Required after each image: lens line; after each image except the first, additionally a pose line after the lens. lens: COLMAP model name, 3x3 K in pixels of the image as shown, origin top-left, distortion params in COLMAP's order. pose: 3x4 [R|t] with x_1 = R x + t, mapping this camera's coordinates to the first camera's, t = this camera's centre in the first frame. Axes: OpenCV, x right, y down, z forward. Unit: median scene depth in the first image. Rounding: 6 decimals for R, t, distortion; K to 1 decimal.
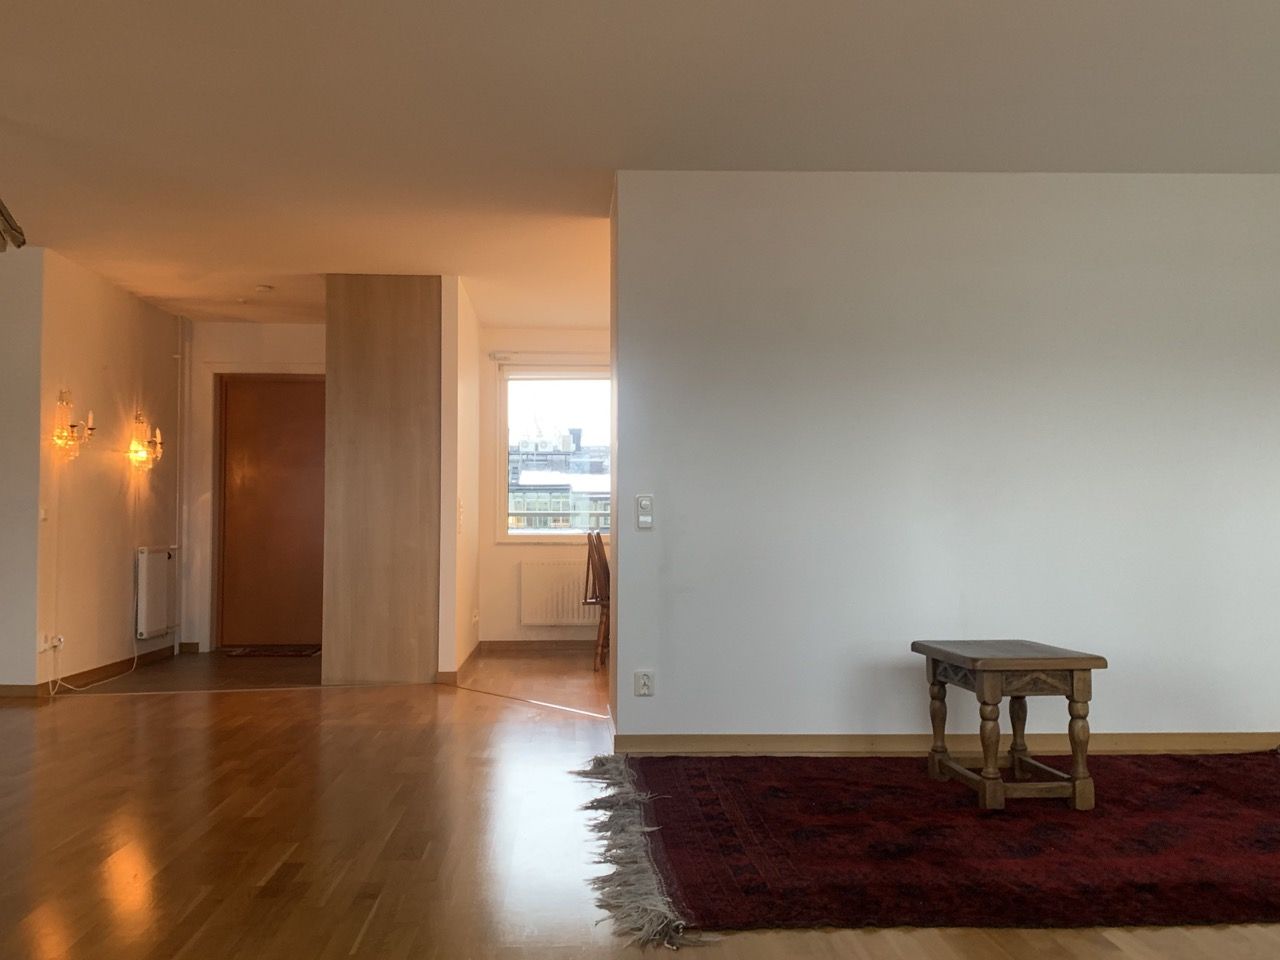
lens RADIAL K [[991.5, 0, 640.0], [0, 991.5, 480.0], [0, 0, 1]] dist [0.004727, 0.001912]
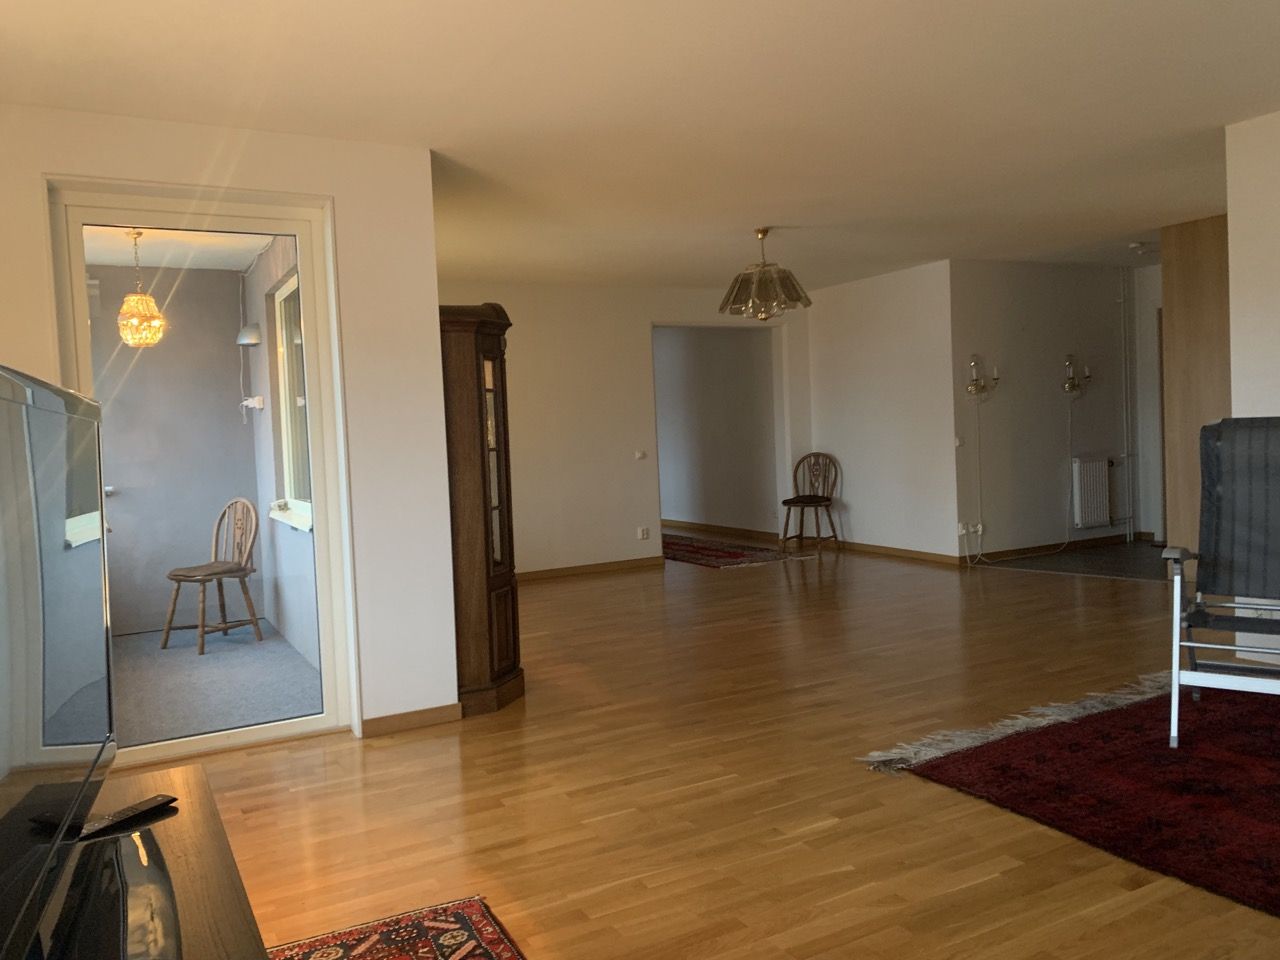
lens RADIAL K [[991.5, 0, 640.0], [0, 991.5, 480.0], [0, 0, 1]] dist [0.004727, 0.001912]
pose [[0.467052, 0.018365, -0.884039, 0.955351], [0.080057, 0.994800, 0.062961, -0.026002], [0.880599, -0.100179, 0.463153, 0.133514]]
